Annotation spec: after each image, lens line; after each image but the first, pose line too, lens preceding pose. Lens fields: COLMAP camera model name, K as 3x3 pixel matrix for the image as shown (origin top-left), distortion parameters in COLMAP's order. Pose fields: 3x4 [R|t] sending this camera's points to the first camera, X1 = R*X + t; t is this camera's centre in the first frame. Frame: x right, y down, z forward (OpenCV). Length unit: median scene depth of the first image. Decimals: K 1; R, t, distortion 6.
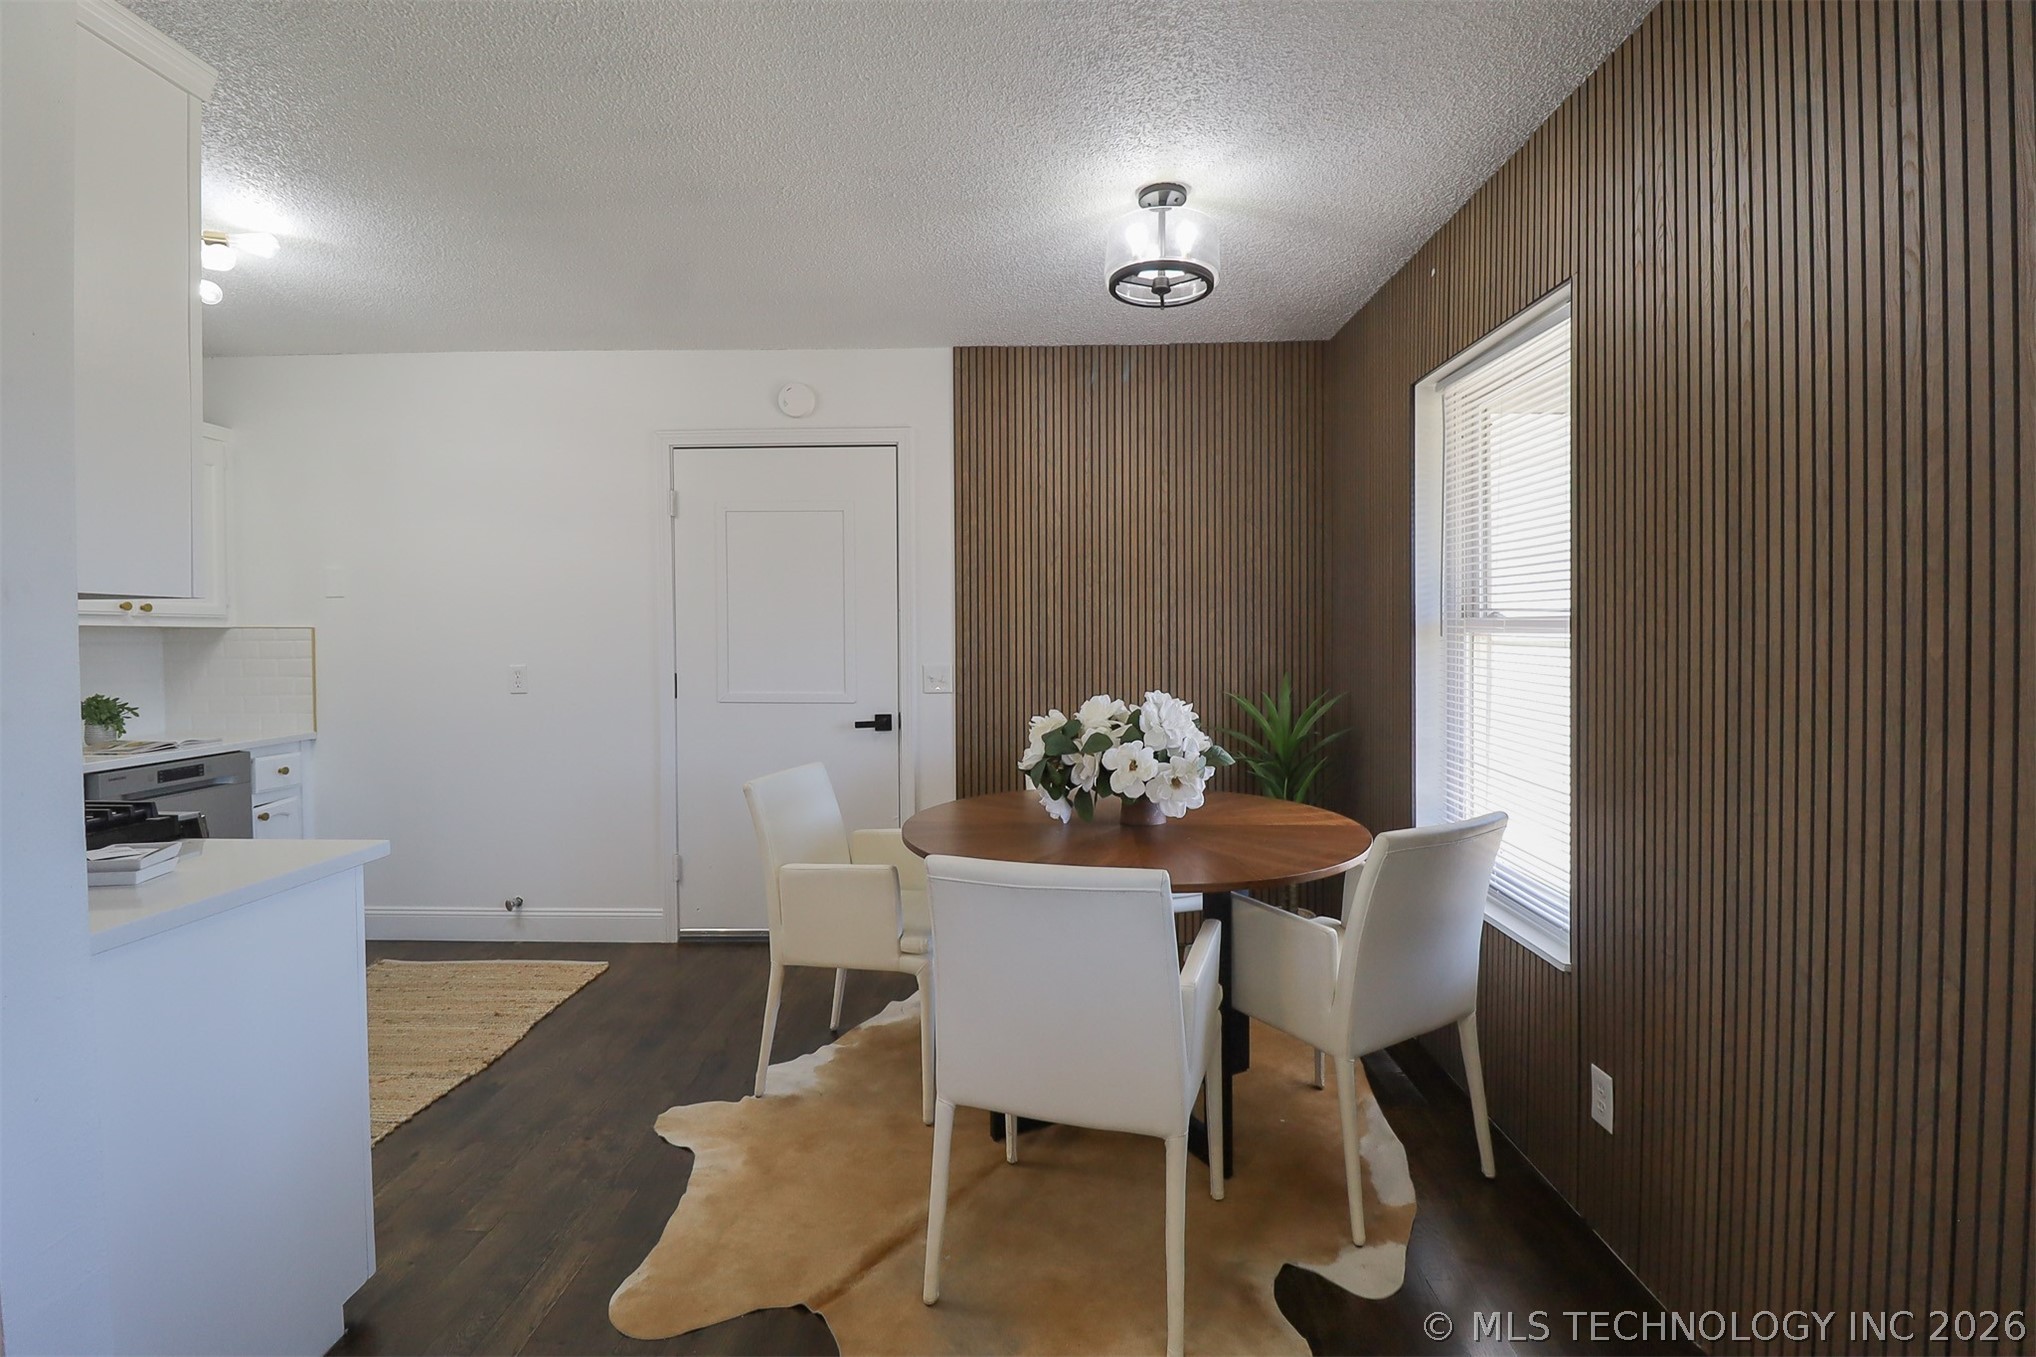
lens RADIAL K [[945.7, 0, 1025.9], [0, 945.7, 643.5], [0, 0, 1]] dist [-0.000177, -0.013688]
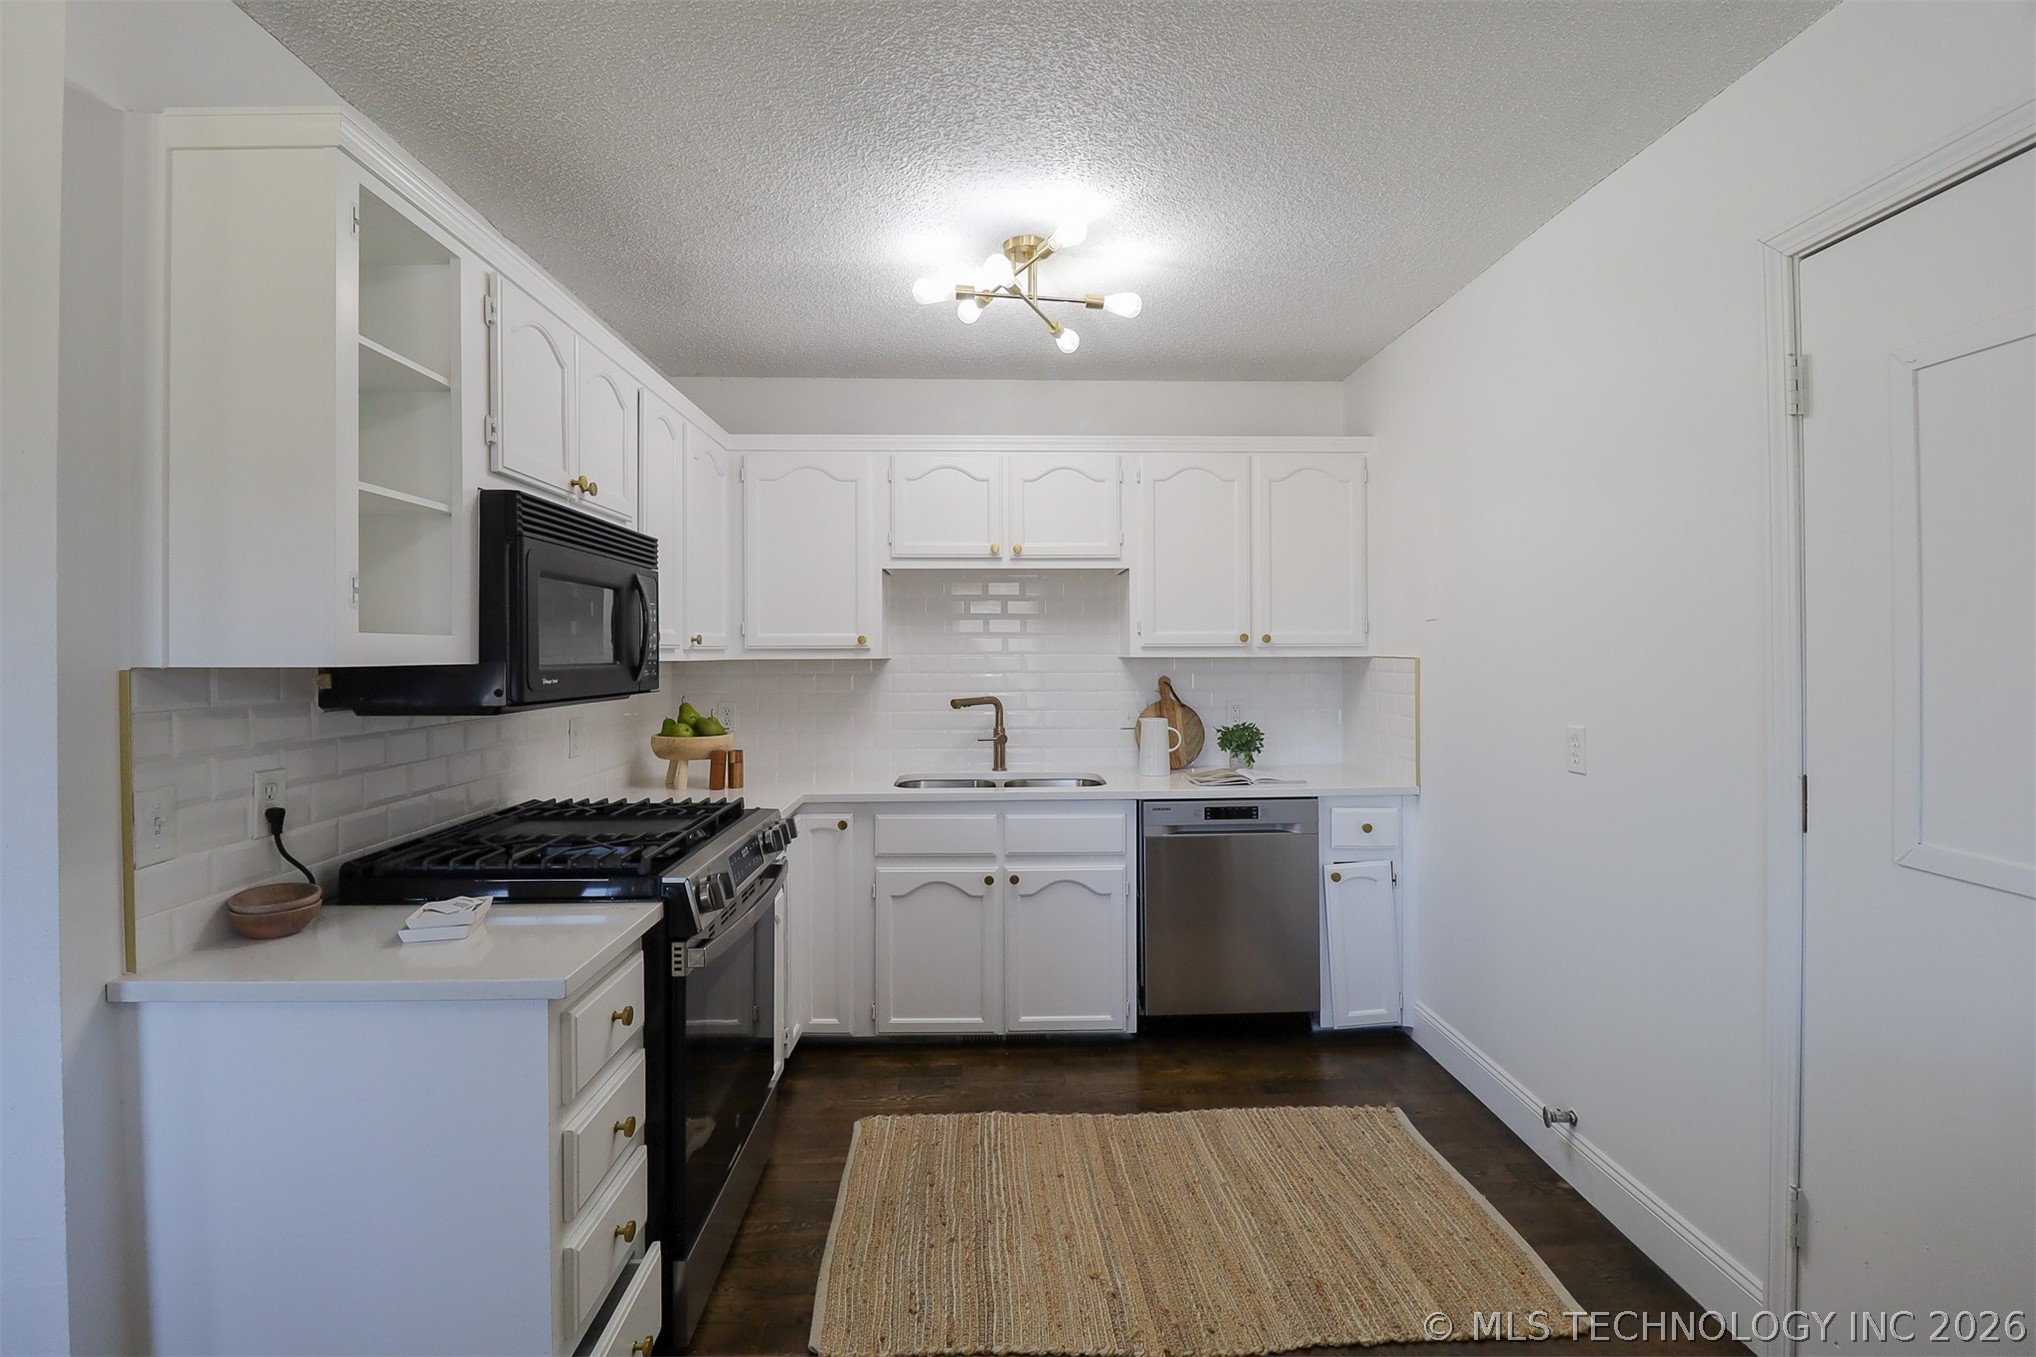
lens RADIAL K [[945.7, 0, 1025.9], [0, 945.7, 643.5], [0, 0, 1]] dist [-0.000177, -0.013688]
pose [[0.057764, -0.002202, -0.998328, 0.040226], [-0.003897, 0.999989, -0.002431, -0.026066], [0.998323, 0.004031, 0.057755, 0.619817]]
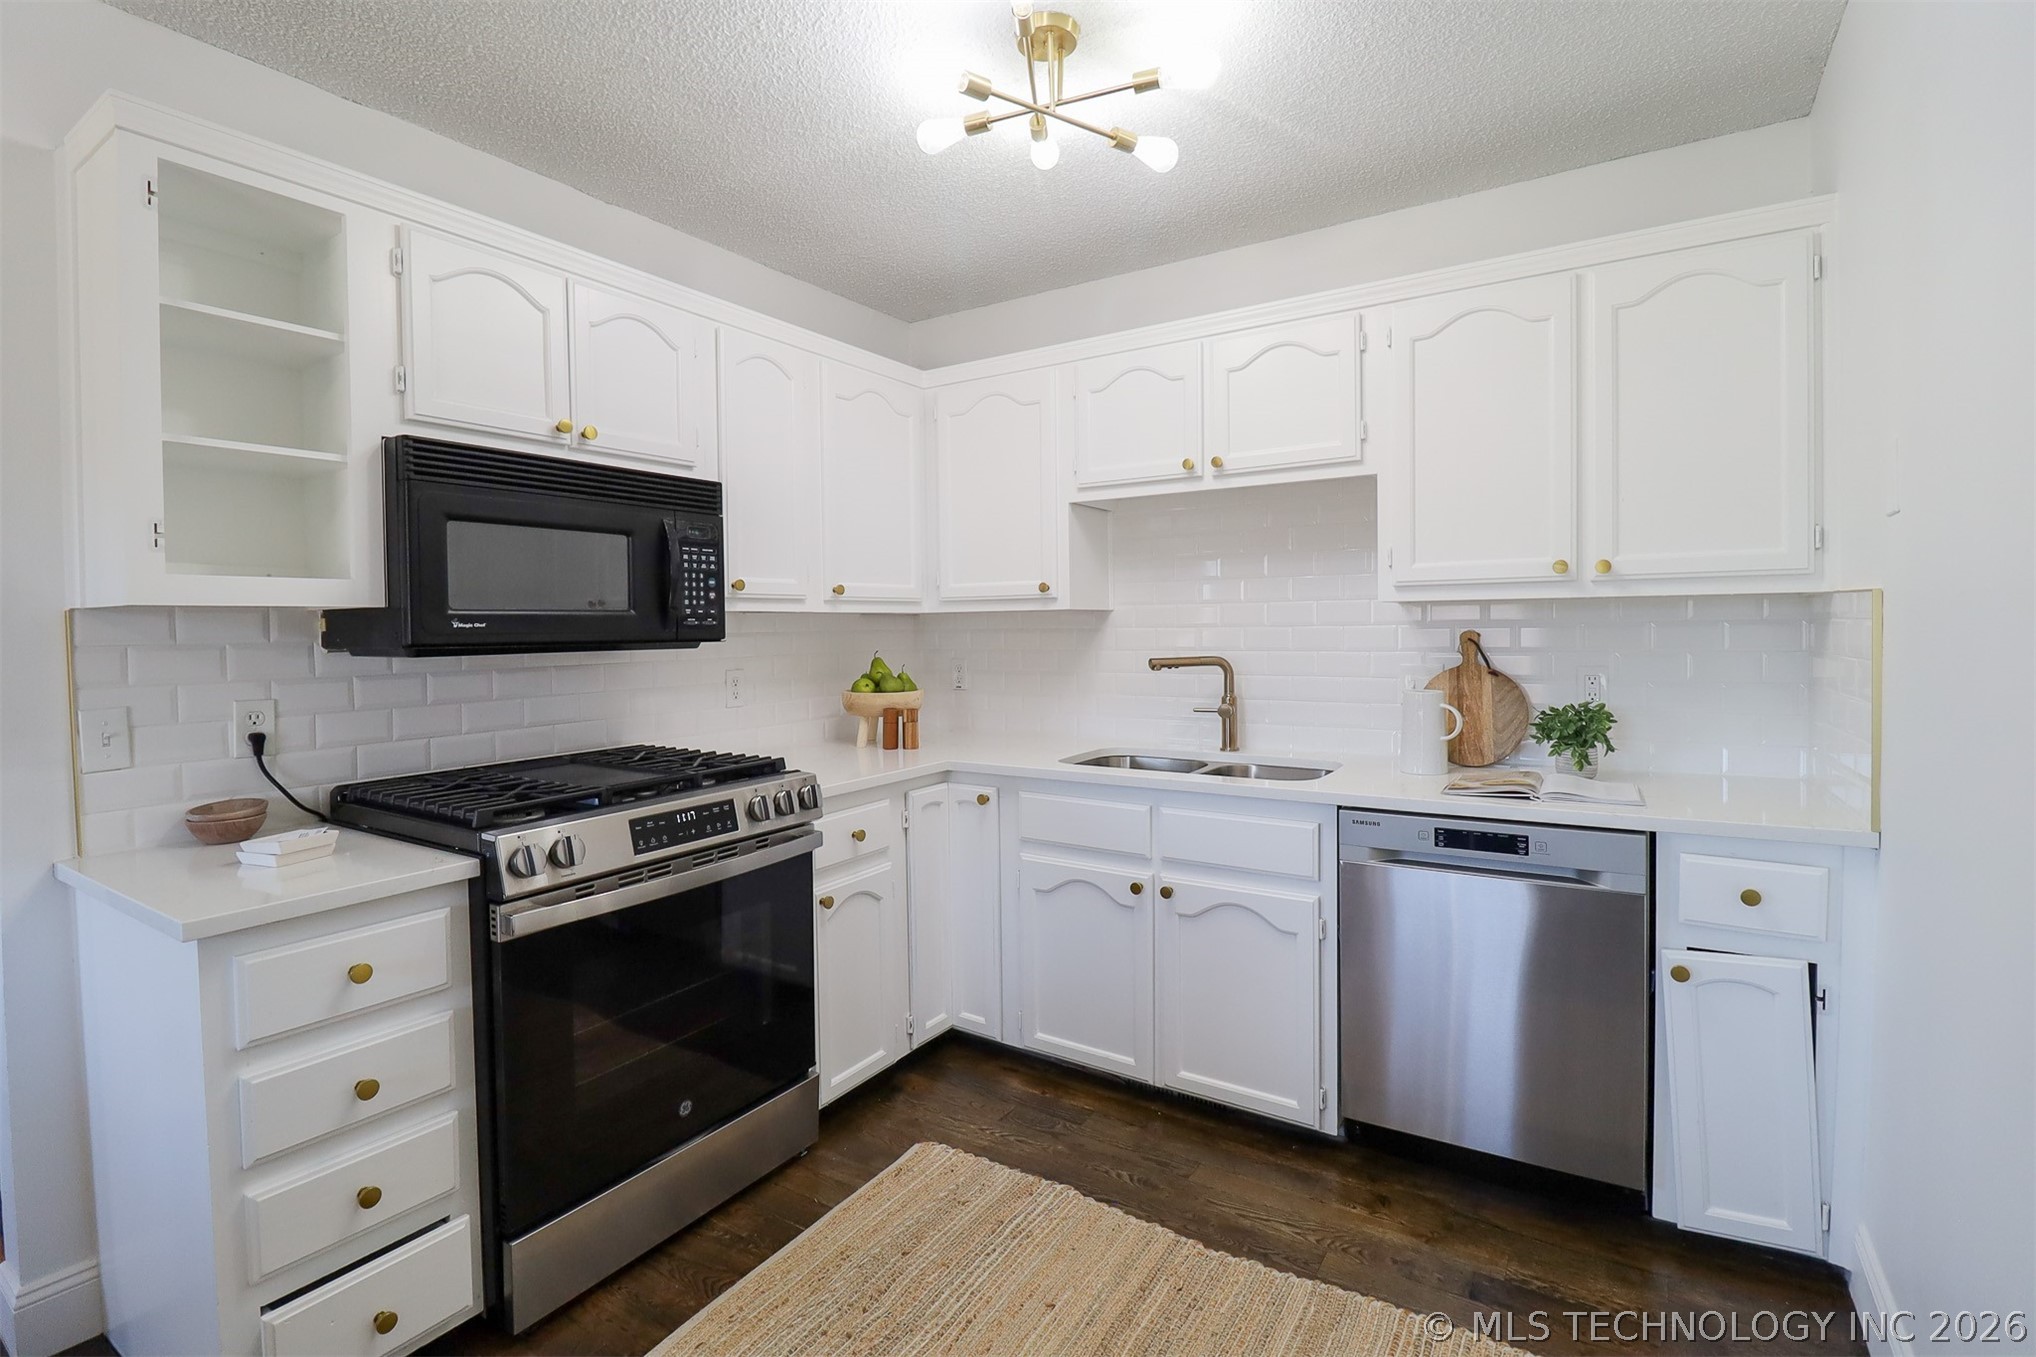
lens RADIAL K [[945.7, 0, 1025.9], [0, 945.7, 643.5], [0, 0, 1]] dist [-0.000177, -0.013688]
pose [[-0.524061, 0.030033, -0.851151, -0.195695], [0.010345, 0.999529, 0.028899, -0.008304], [0.851618, 0.006340, -0.524125, 0.901679]]
